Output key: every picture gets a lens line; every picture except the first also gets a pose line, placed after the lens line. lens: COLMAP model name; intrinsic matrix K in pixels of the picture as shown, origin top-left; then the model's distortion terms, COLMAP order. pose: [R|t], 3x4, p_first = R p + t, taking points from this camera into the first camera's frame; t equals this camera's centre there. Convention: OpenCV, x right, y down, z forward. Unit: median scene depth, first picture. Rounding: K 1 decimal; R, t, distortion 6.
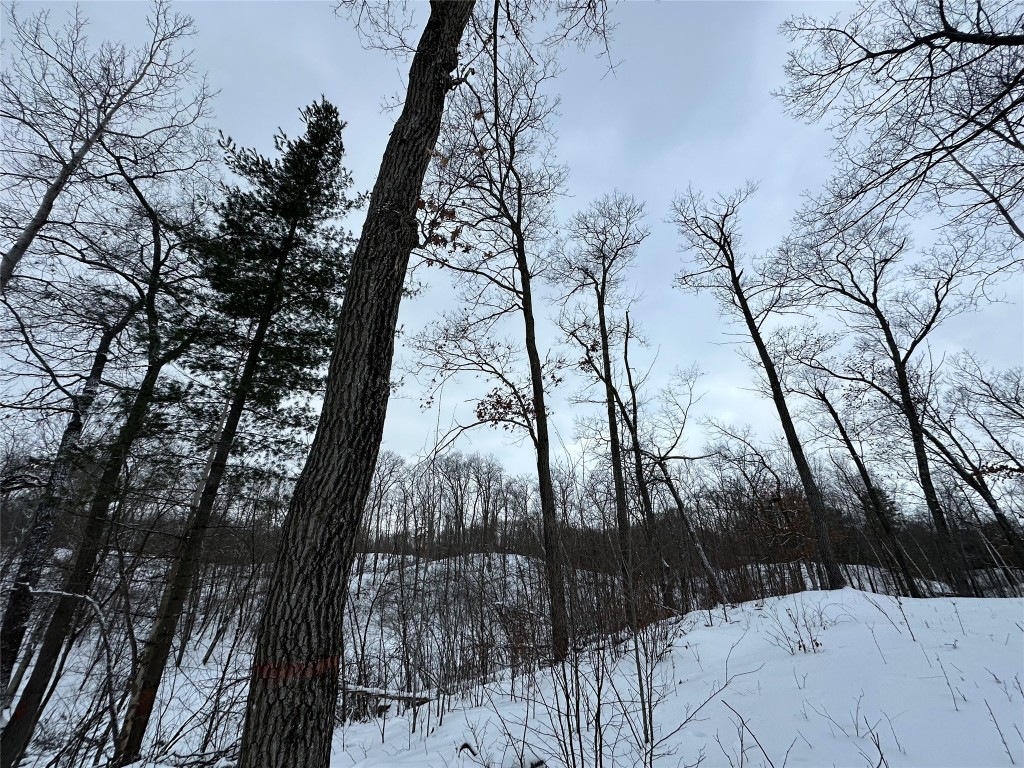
lens RADIAL K [[405.9, 0, 512.0], [0, 405.9, 384.0], [0, 0, 1]] dist [-0.001097, -0.000020]
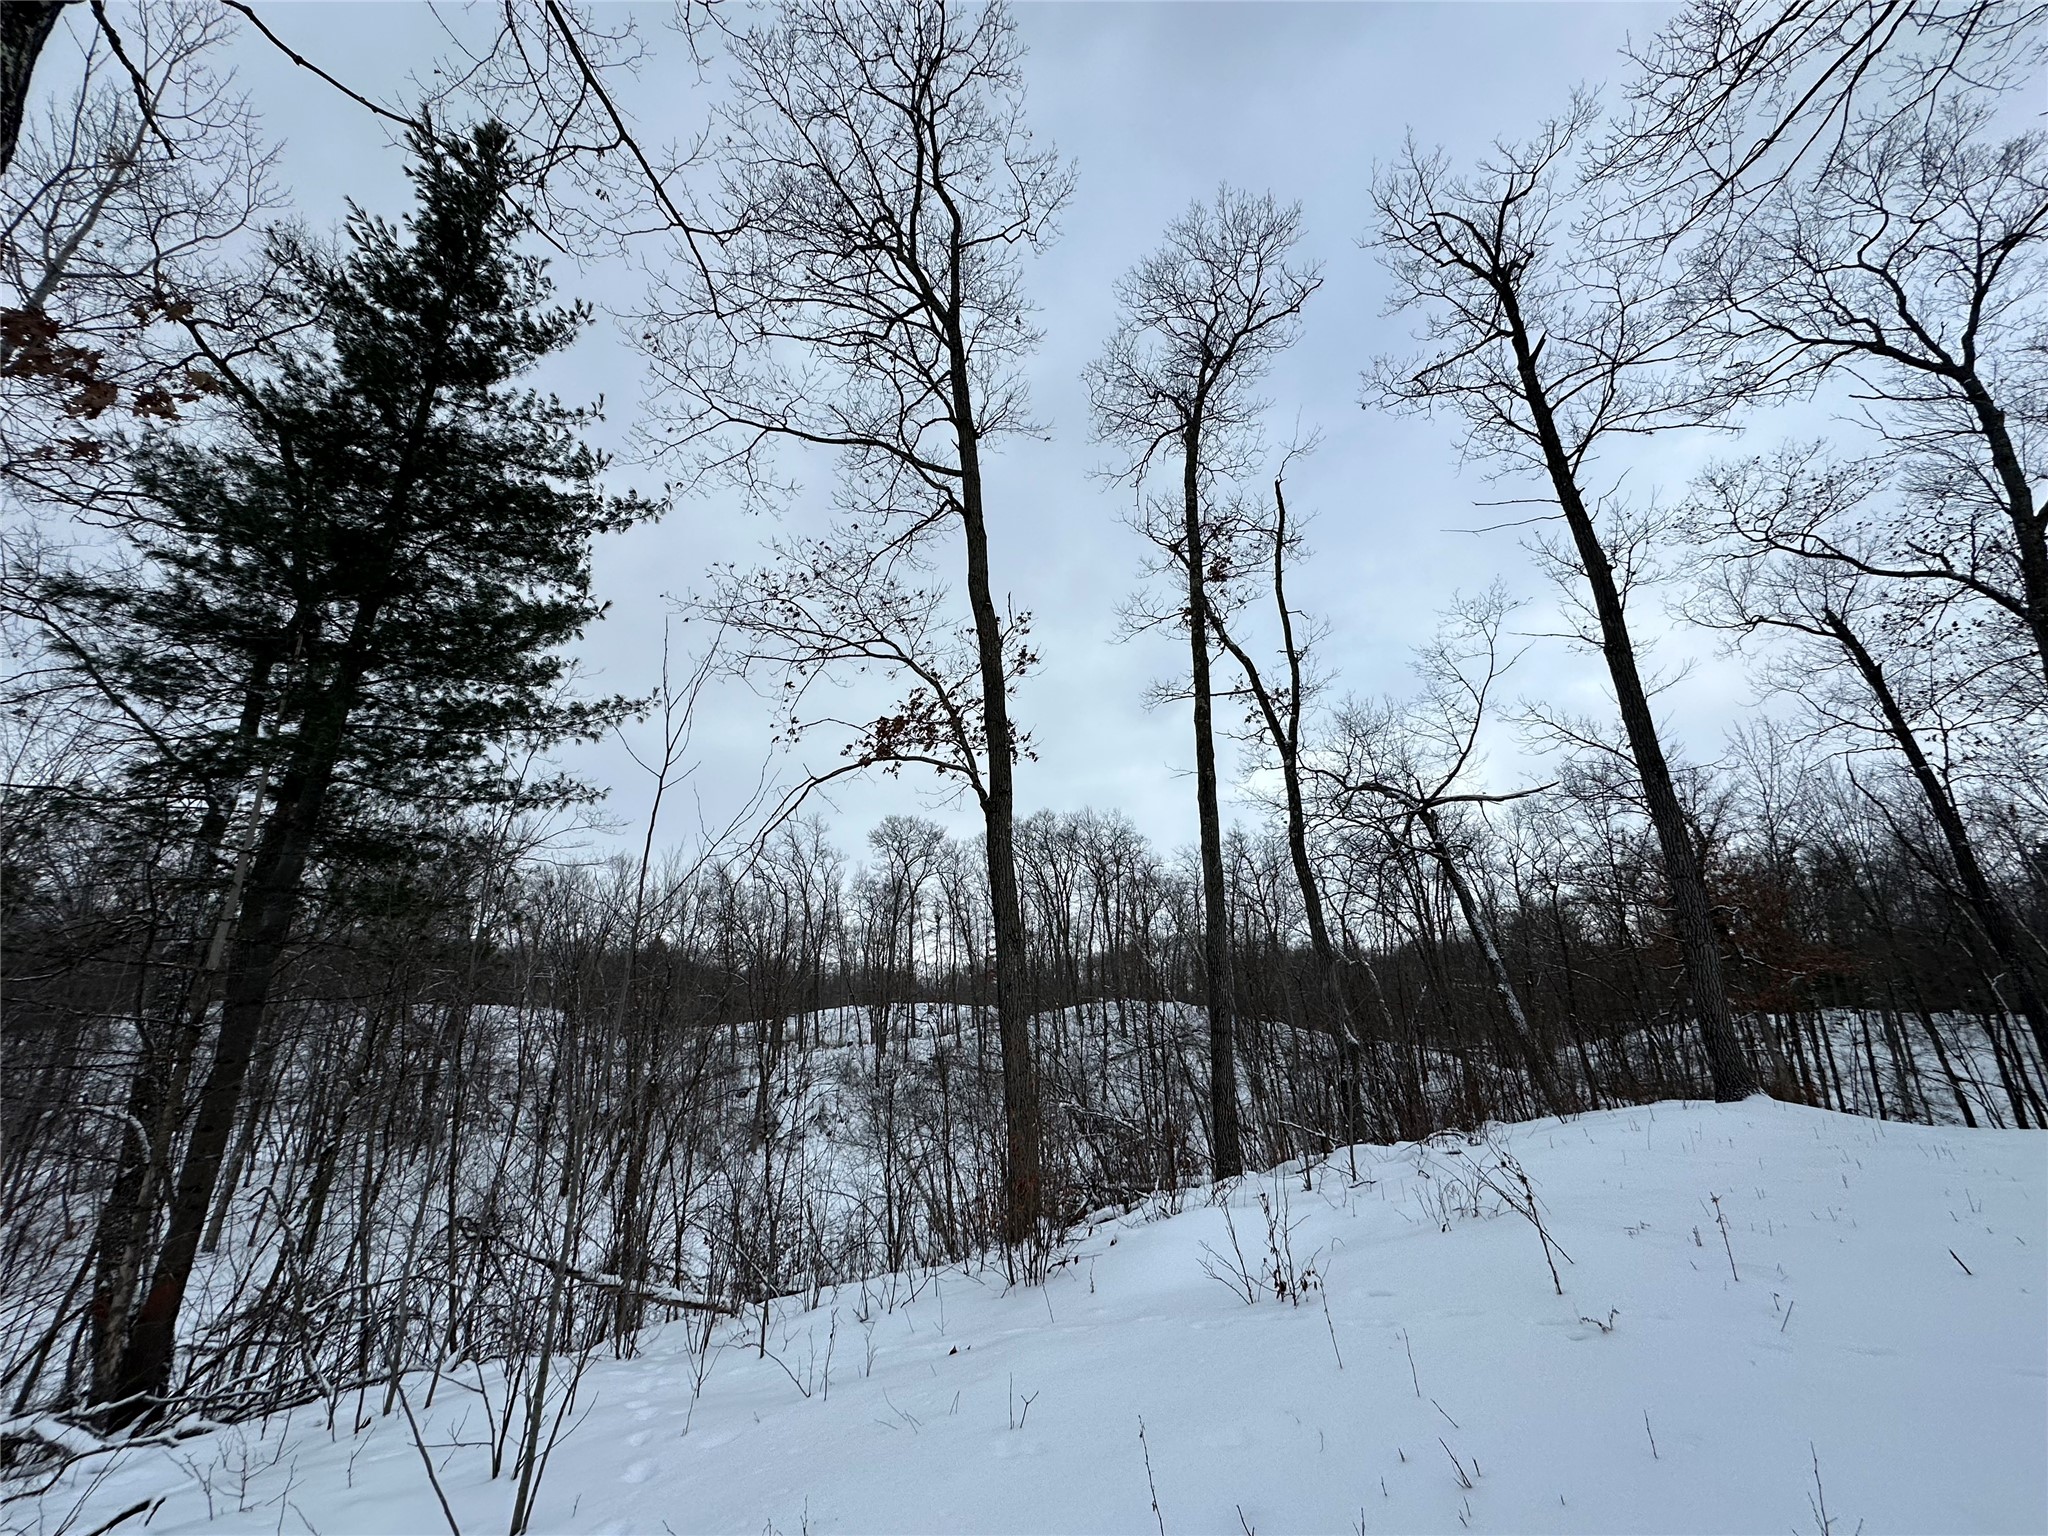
lens RADIAL K [[811.9, 0, 1024.0], [0, 811.9, 768.0], [0, 0, 1]] dist [-0.001097, -0.000020]
pose [[0.977330, -0.071421, -0.199312, 0.166604], [0.094619, 0.989484, 0.109400, 0.005593], [0.189403, -0.125779, 0.973810, 0.057385]]
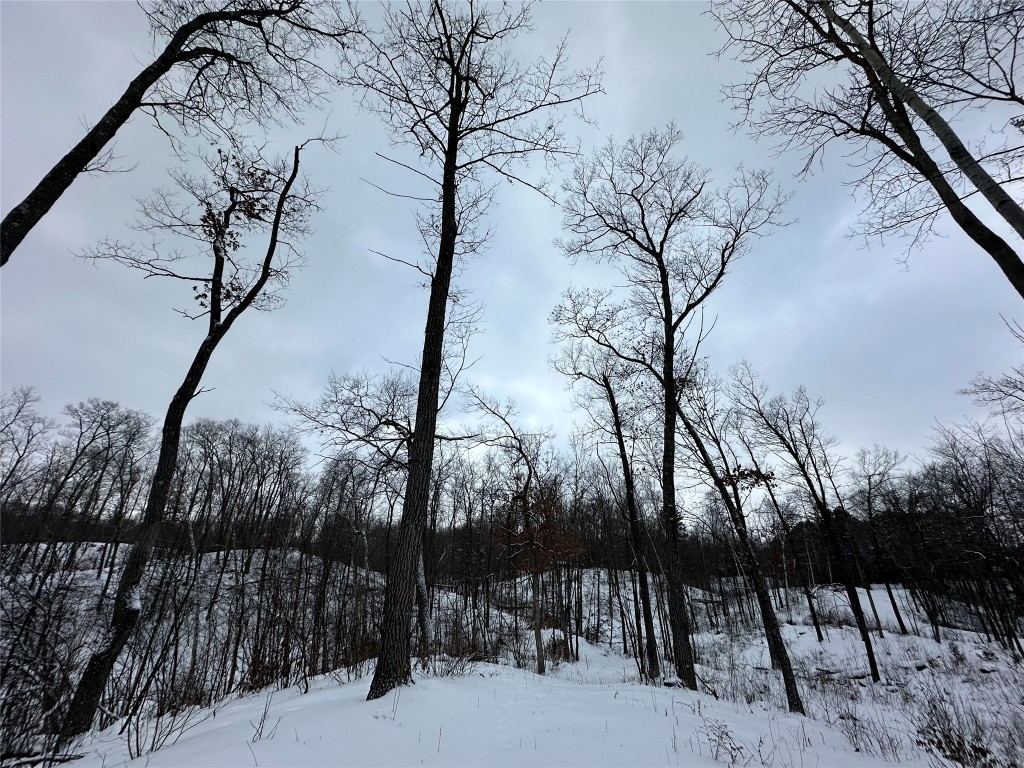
lens RADIAL K [[405.9, 0, 512.0], [0, 405.9, 384.0], [0, 0, 1]] dist [-0.001097, -0.000020]
pose [[0.938965, 0.160374, 0.304342, 0.439556], [-0.161268, 0.986657, -0.022375, 0.114603], [-0.303870, -0.028071, 0.952300, 0.344408]]
